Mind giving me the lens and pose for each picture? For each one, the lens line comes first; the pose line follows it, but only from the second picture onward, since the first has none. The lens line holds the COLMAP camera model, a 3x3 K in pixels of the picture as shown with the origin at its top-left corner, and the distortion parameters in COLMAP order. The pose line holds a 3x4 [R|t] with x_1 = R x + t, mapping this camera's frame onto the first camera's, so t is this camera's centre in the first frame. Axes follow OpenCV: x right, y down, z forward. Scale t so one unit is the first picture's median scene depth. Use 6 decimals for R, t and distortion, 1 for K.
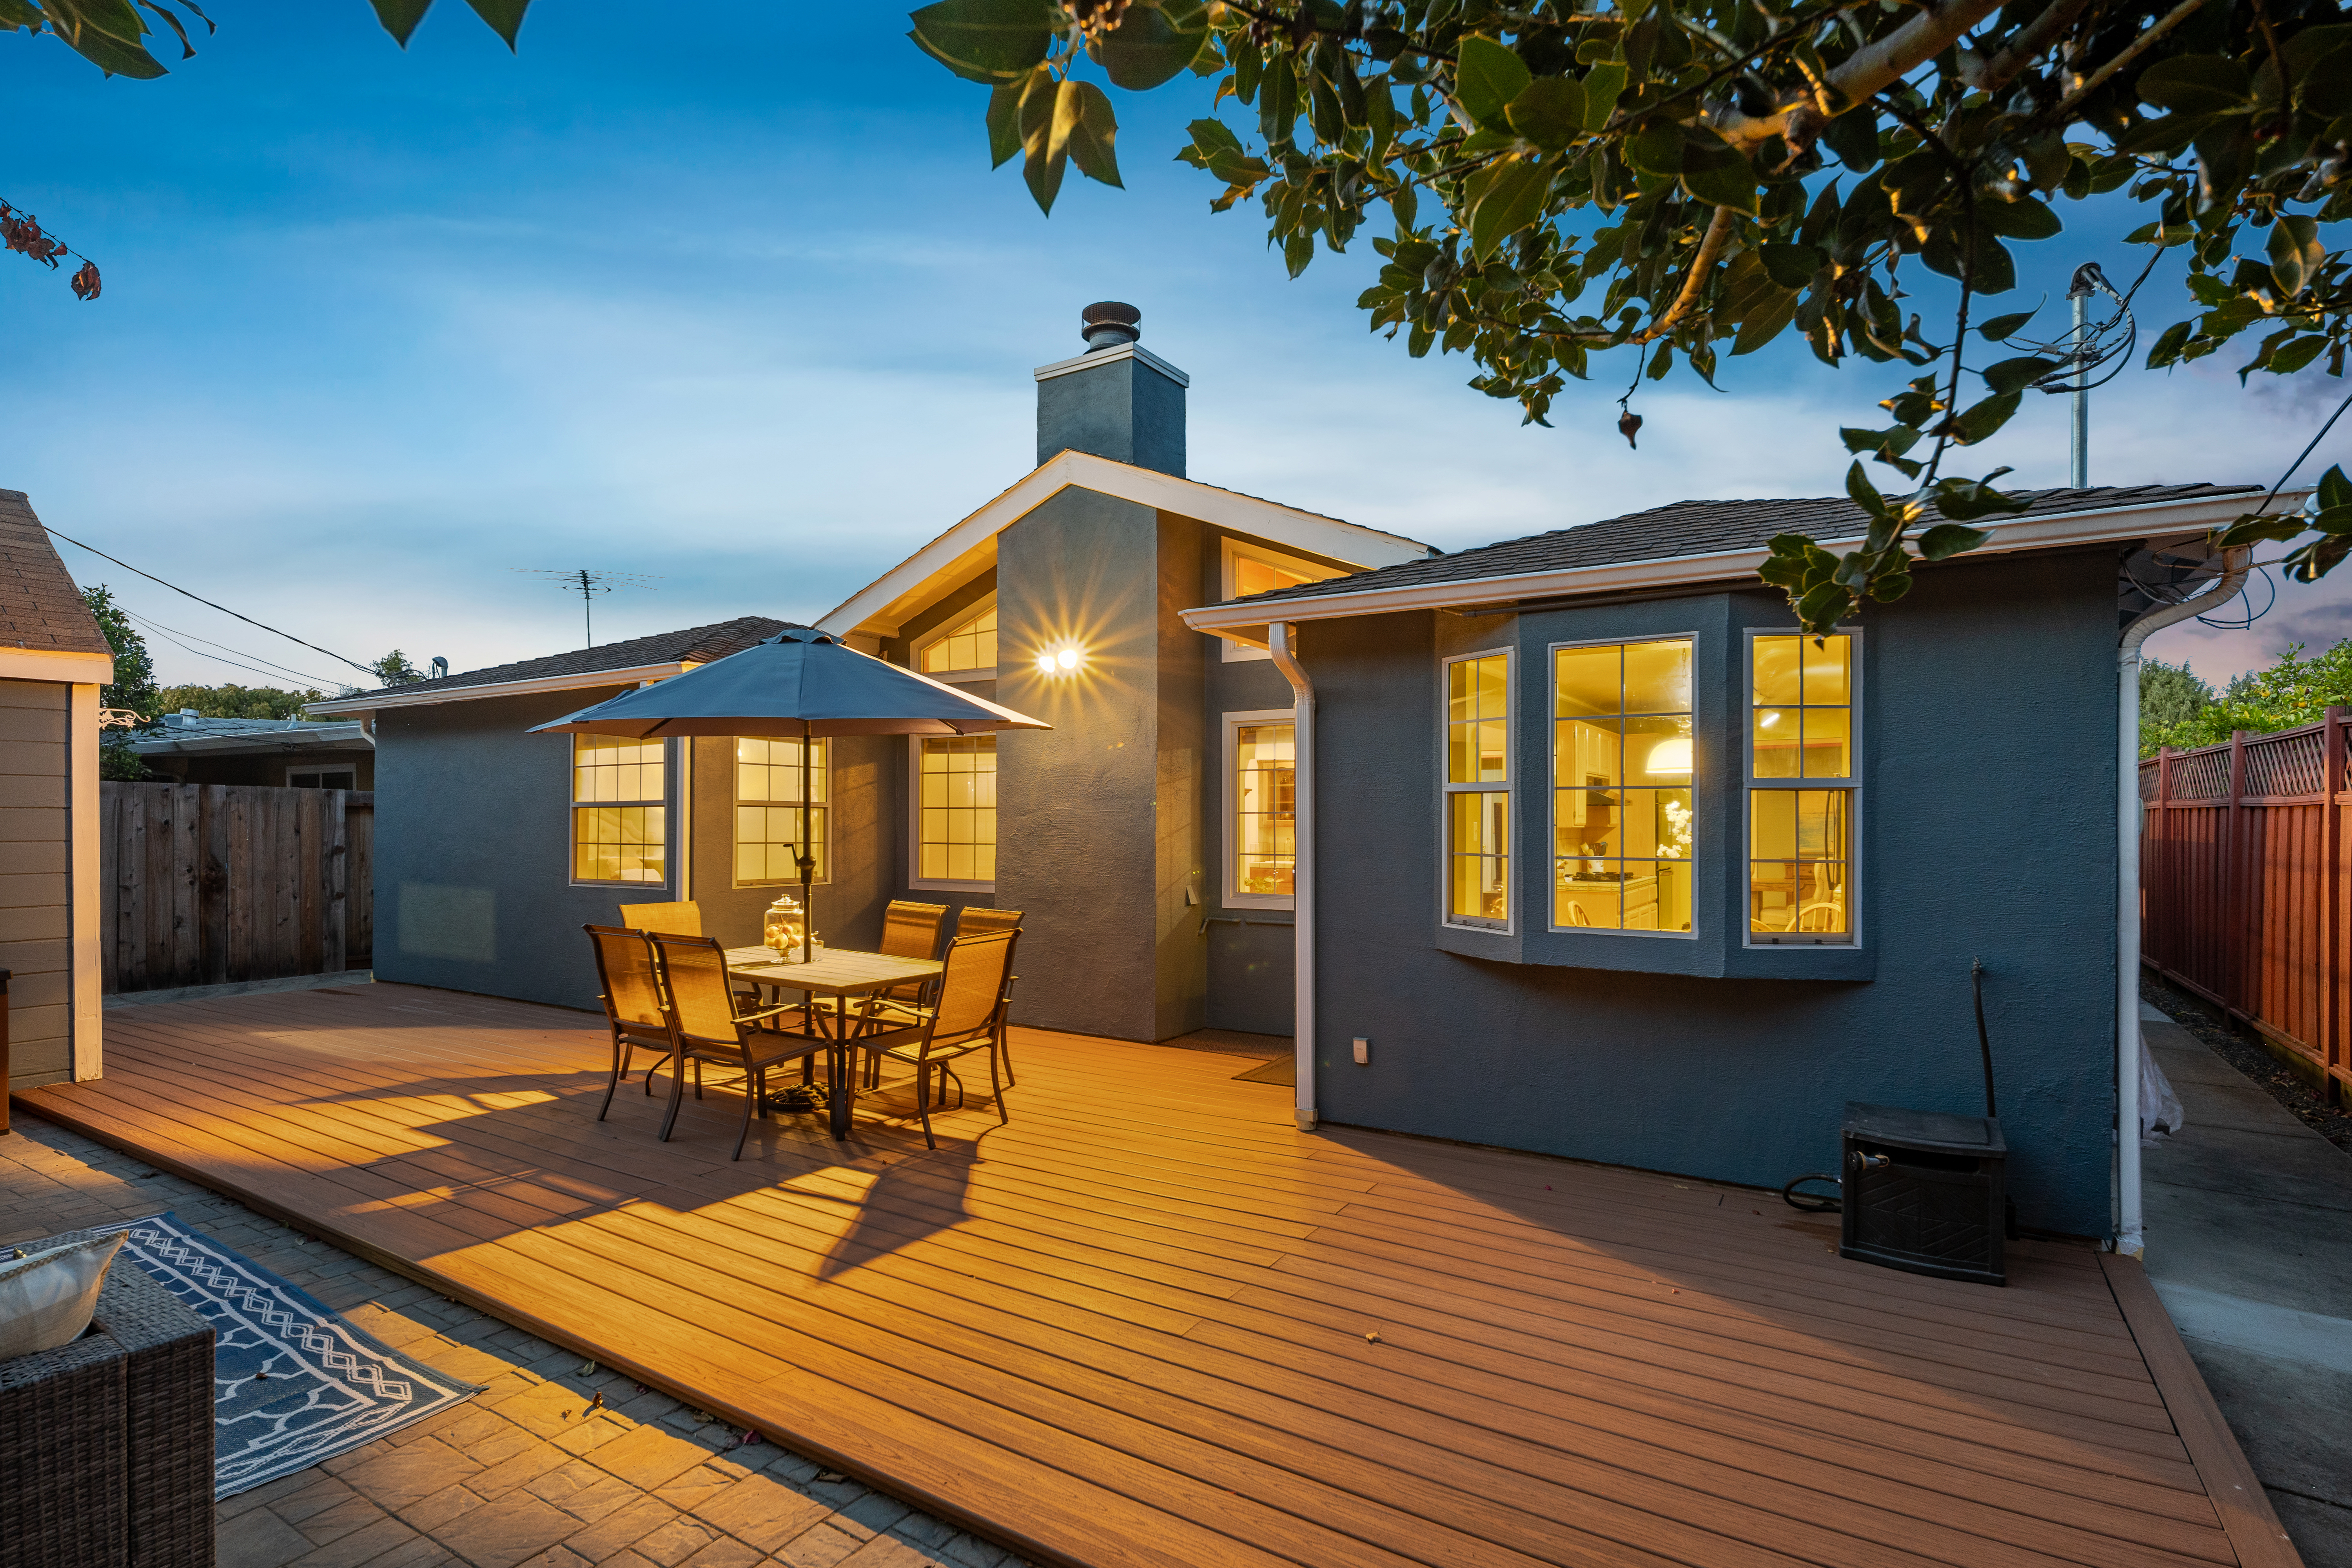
lens RADIAL K [[1139.2, 0, 1169.4], [0, 1139.2, 827.5], [0, 0, 1]] dist [0.002303, -0.000733]
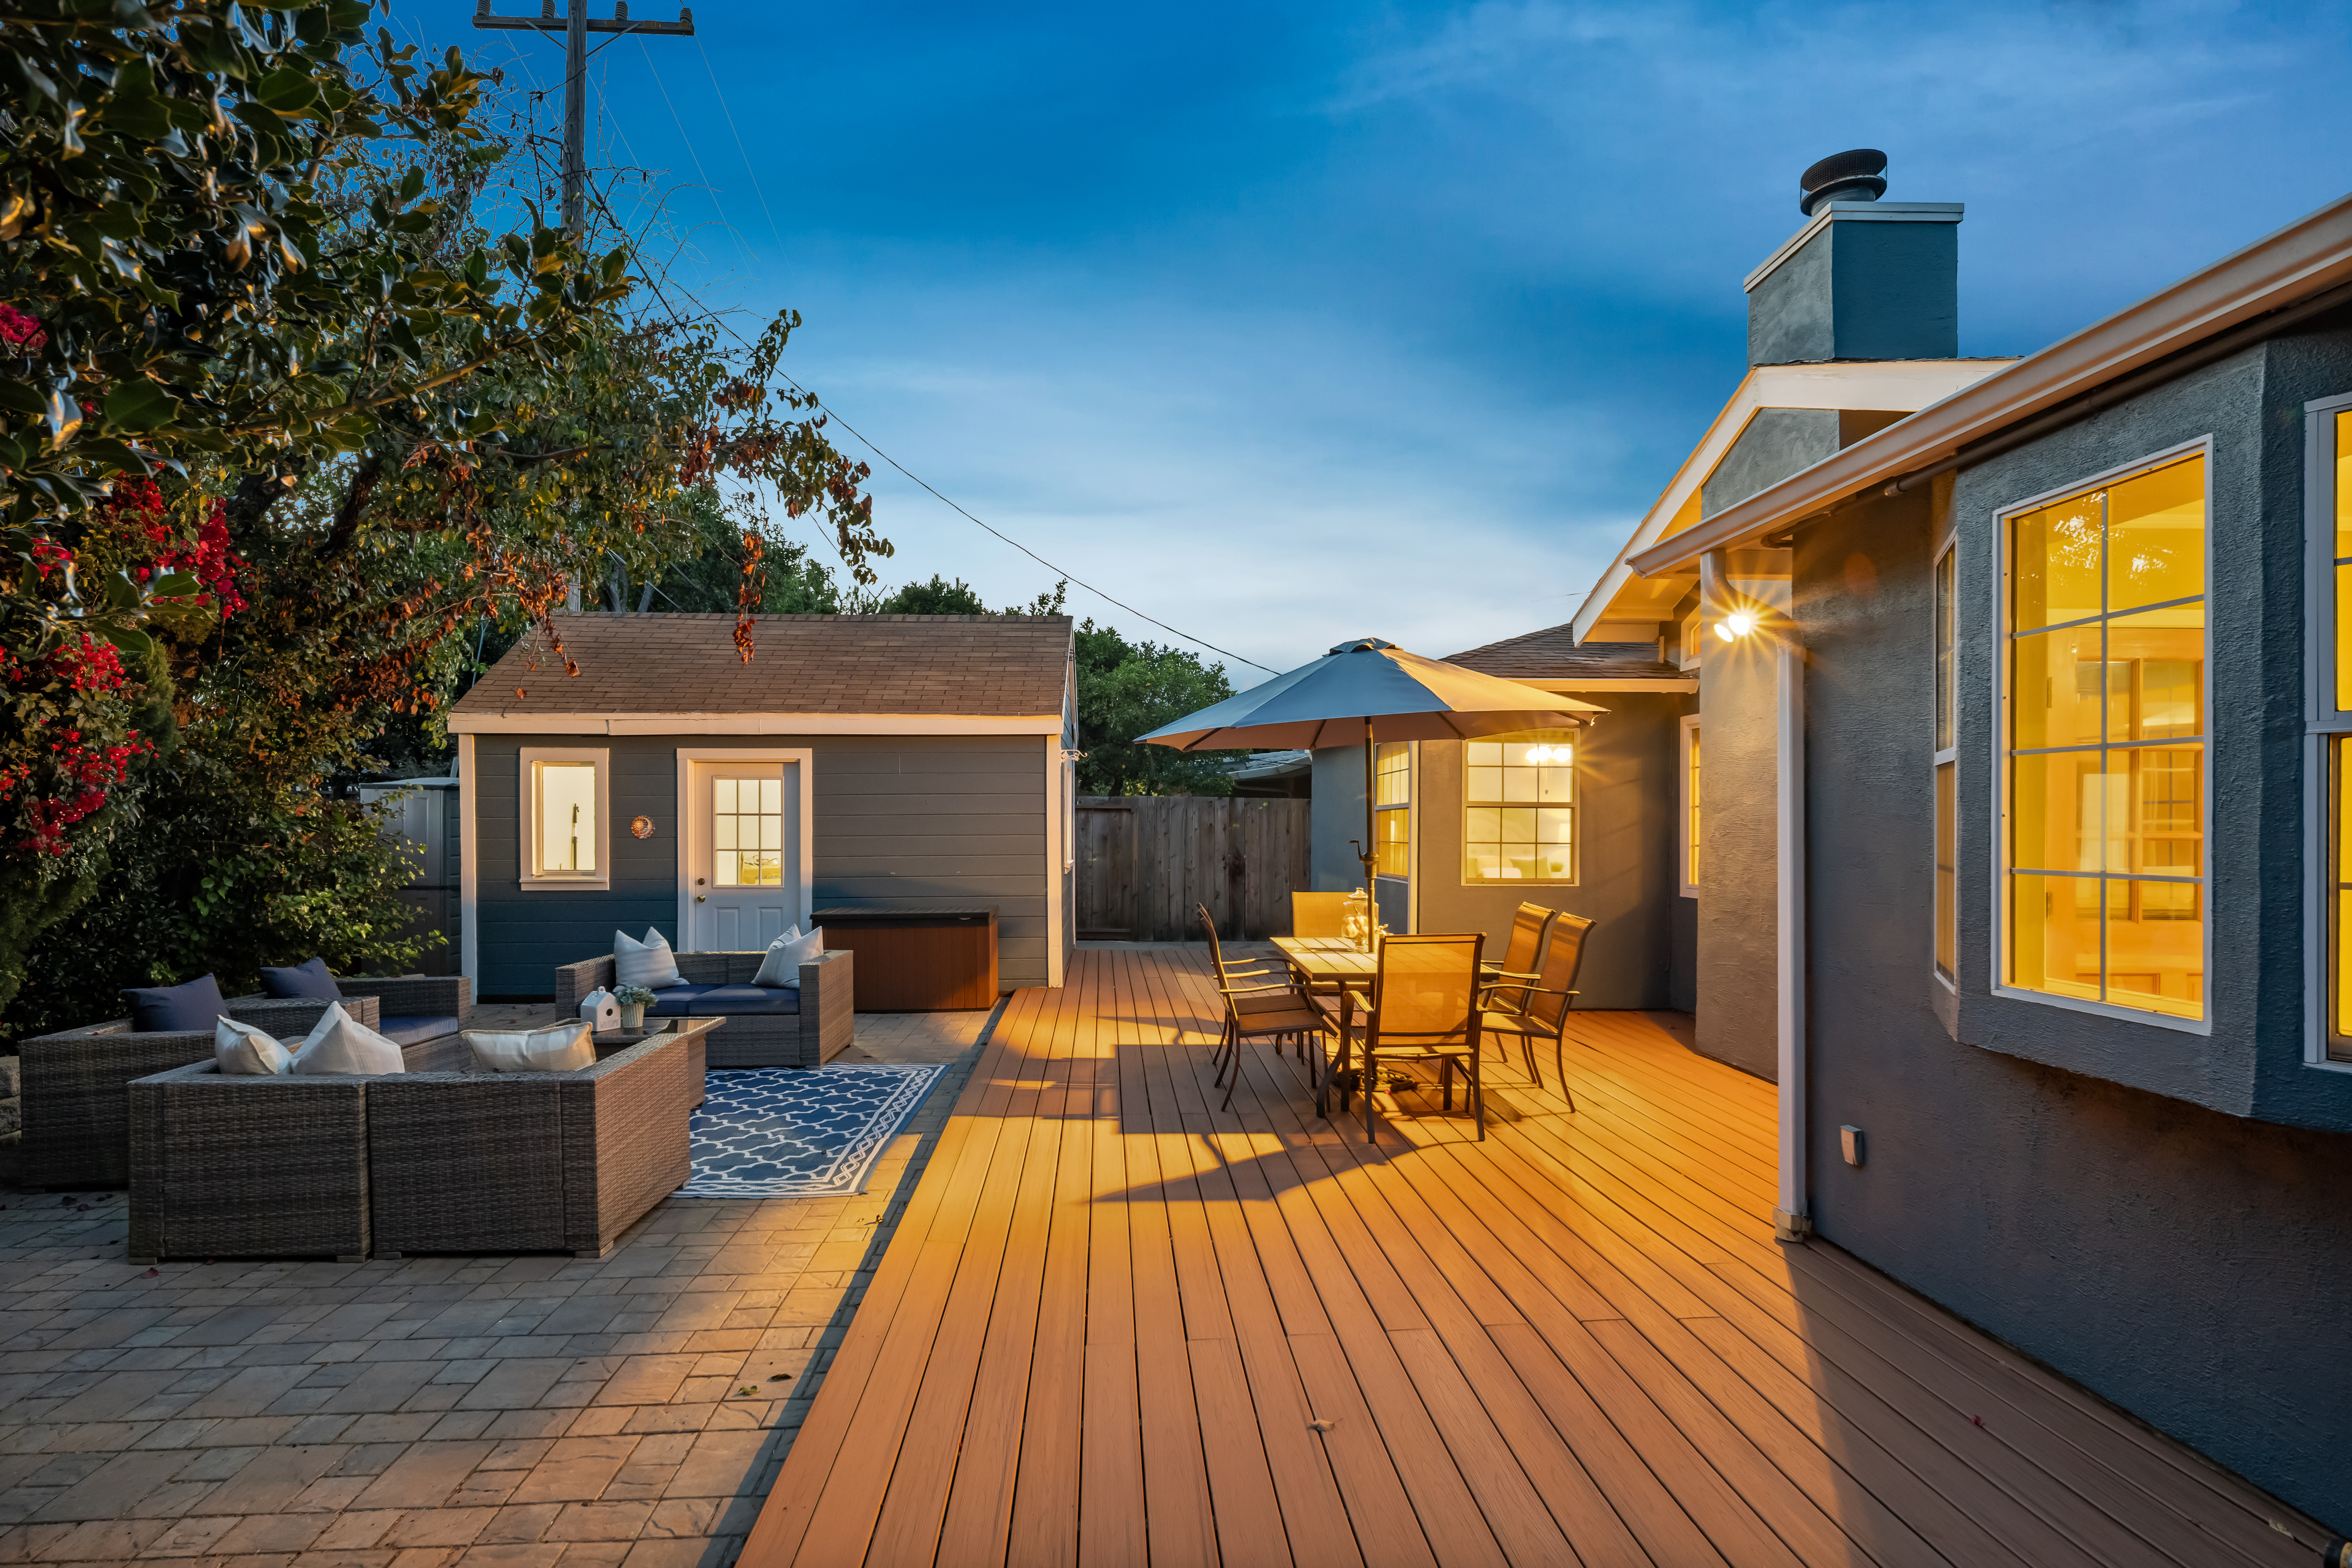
lens RADIAL K [[1139.2, 0, 1169.0], [0, 1139.2, 823.9], [0, 0, 1]] dist [0.002303, -0.000733]
pose [[0.574822, -0.003180, -0.818272, 0.506725], [-0.003532, 0.999973, -0.006368, 0.007084], [0.818271, 0.006550, 0.574796, 0.269204]]
